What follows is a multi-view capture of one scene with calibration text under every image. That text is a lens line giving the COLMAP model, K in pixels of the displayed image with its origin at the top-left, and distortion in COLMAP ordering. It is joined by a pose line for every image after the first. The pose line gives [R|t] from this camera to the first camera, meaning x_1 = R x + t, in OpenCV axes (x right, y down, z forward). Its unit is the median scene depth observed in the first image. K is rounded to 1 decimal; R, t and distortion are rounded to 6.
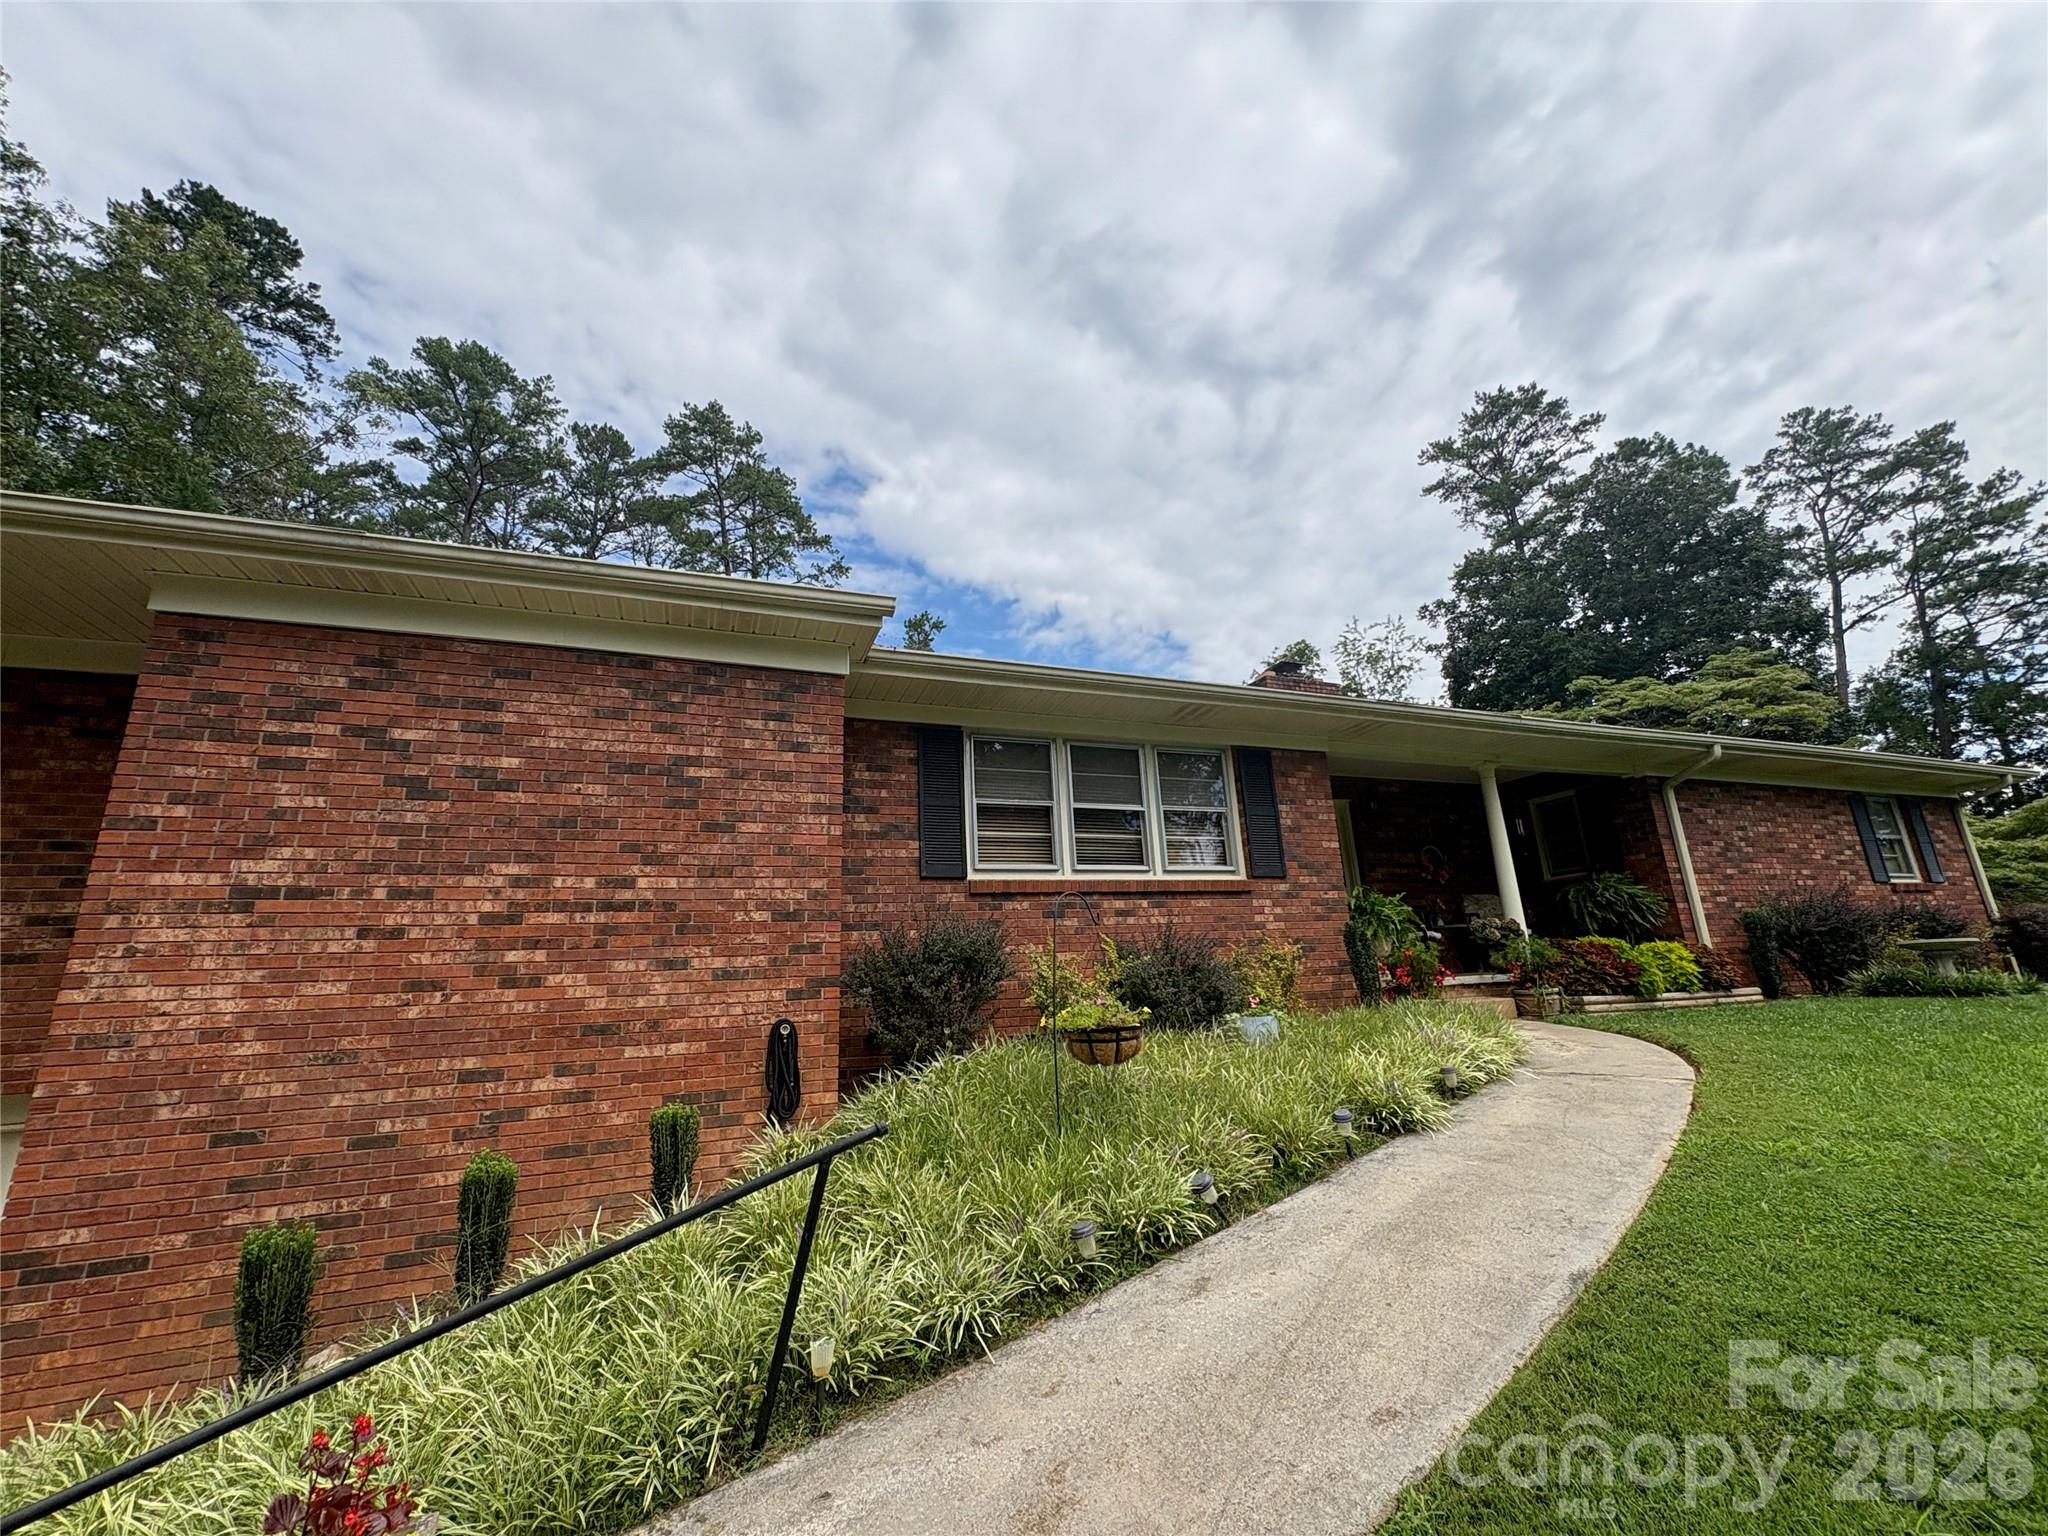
lens RADIAL K [[811.0, 0, 1024.0], [0, 811.0, 768.0], [0, 0, 1]] dist [-0.002820, 0.000588]
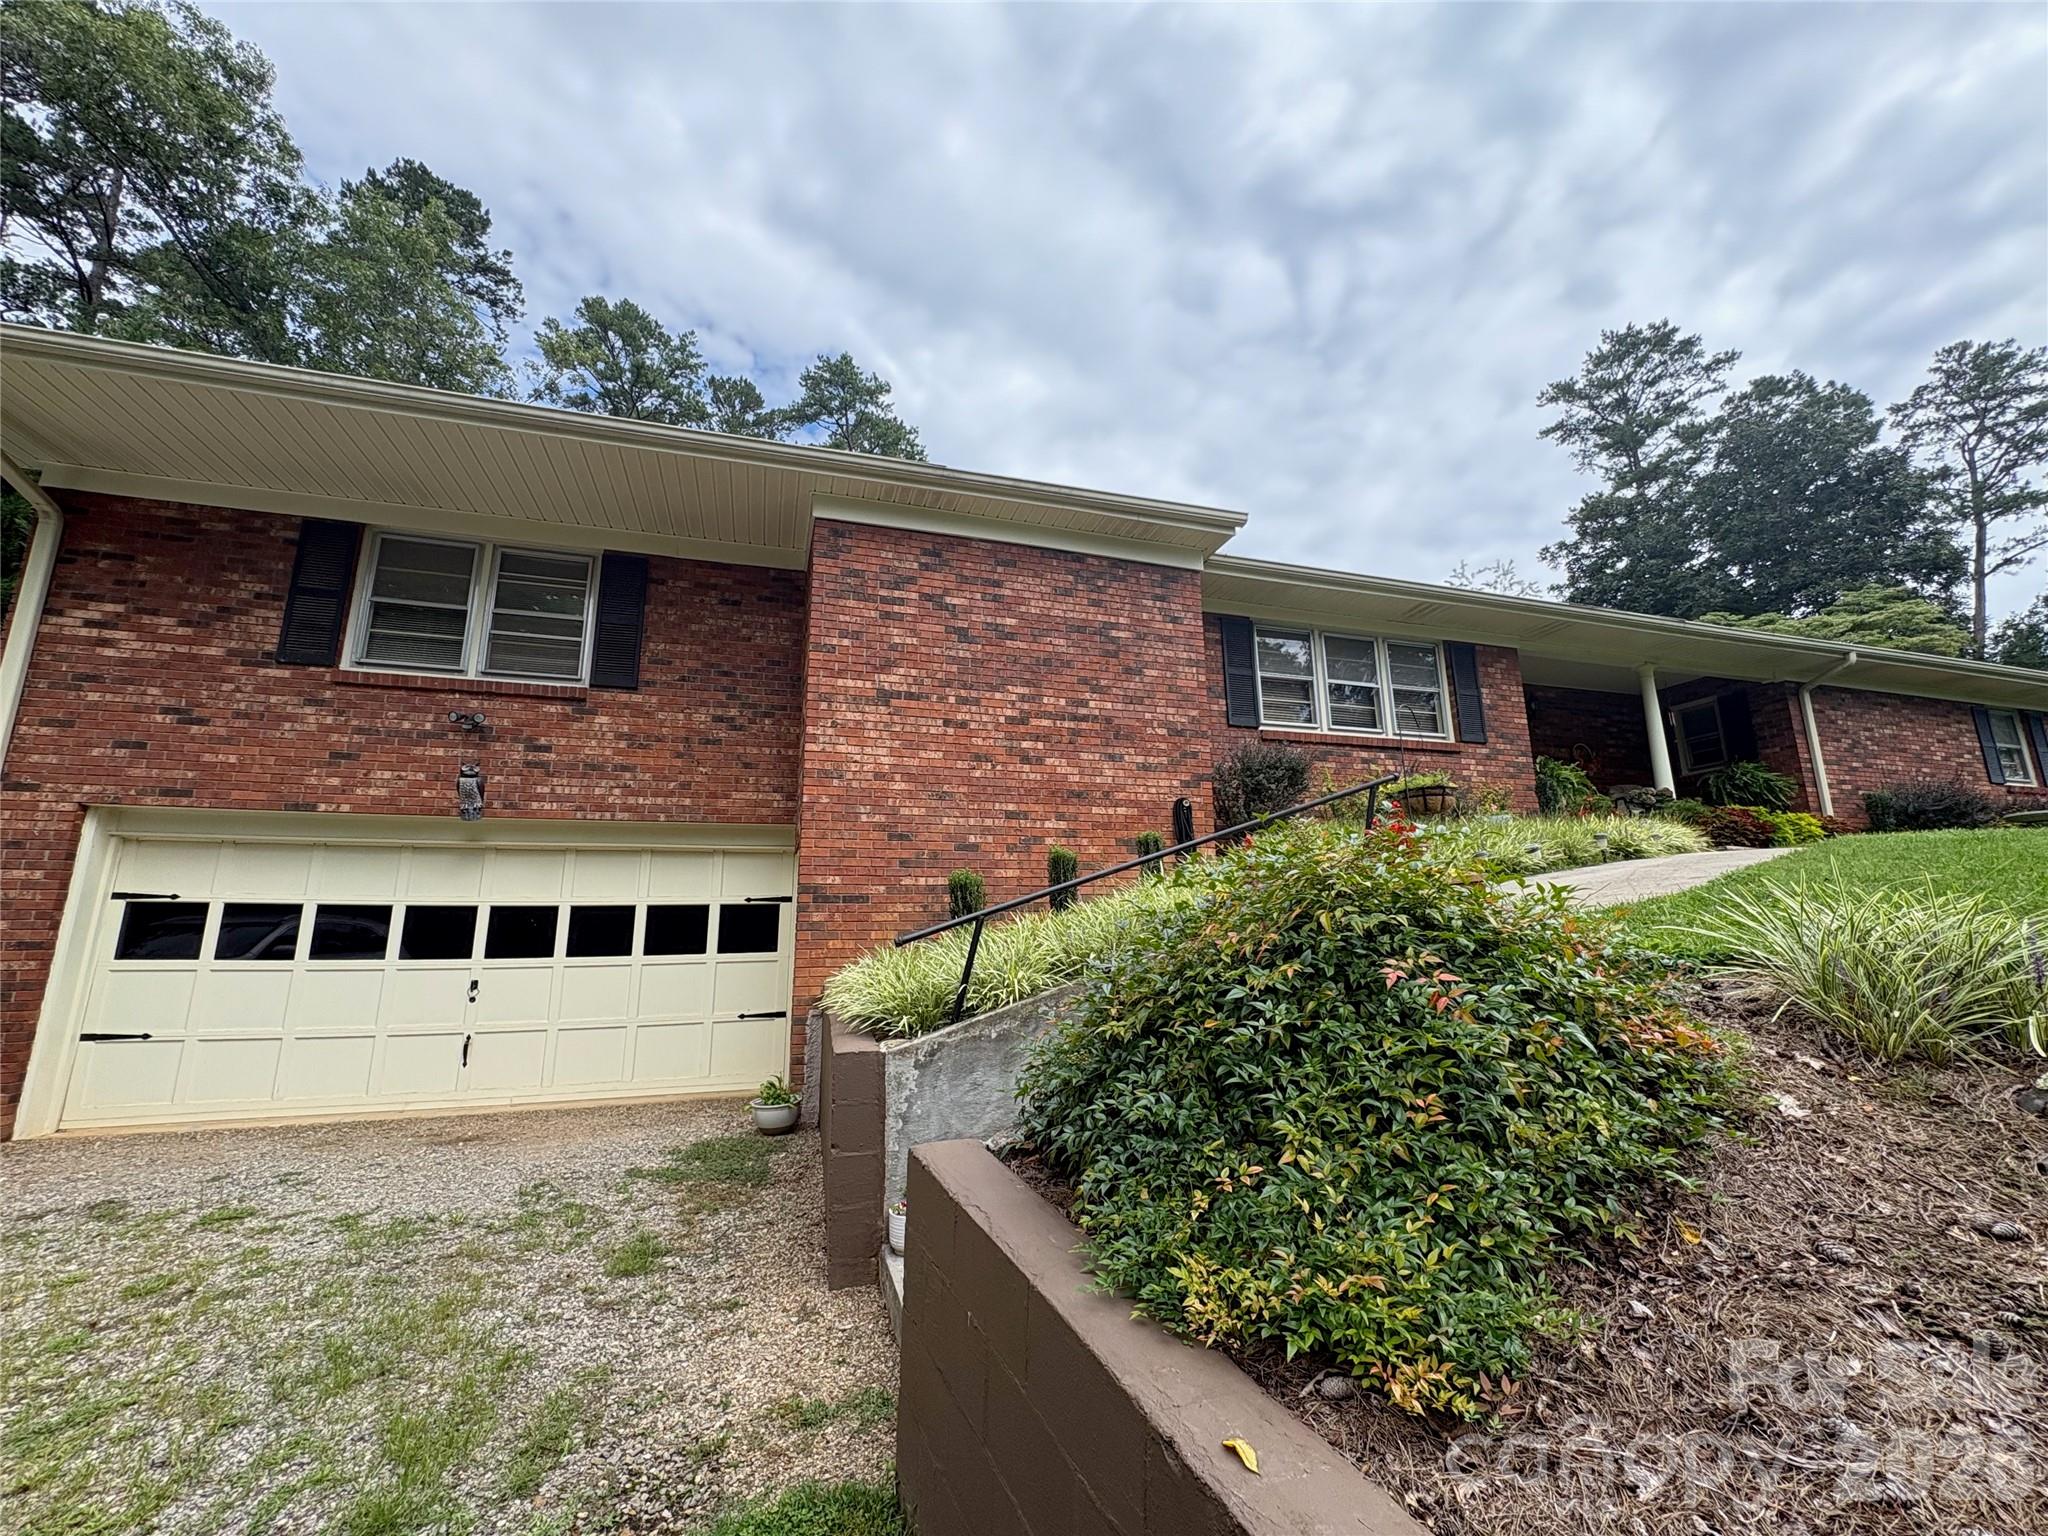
lens RADIAL K [[811.0, 0, 1024.0], [0, 811.0, 768.0], [0, 0, 1]] dist [-0.002820, 0.000588]
pose [[0.997069, 0.020488, -0.073712, -0.123901], [-0.016214, 0.998178, 0.058126, 0.044723], [0.074768, -0.056760, 0.995584, -0.131082]]
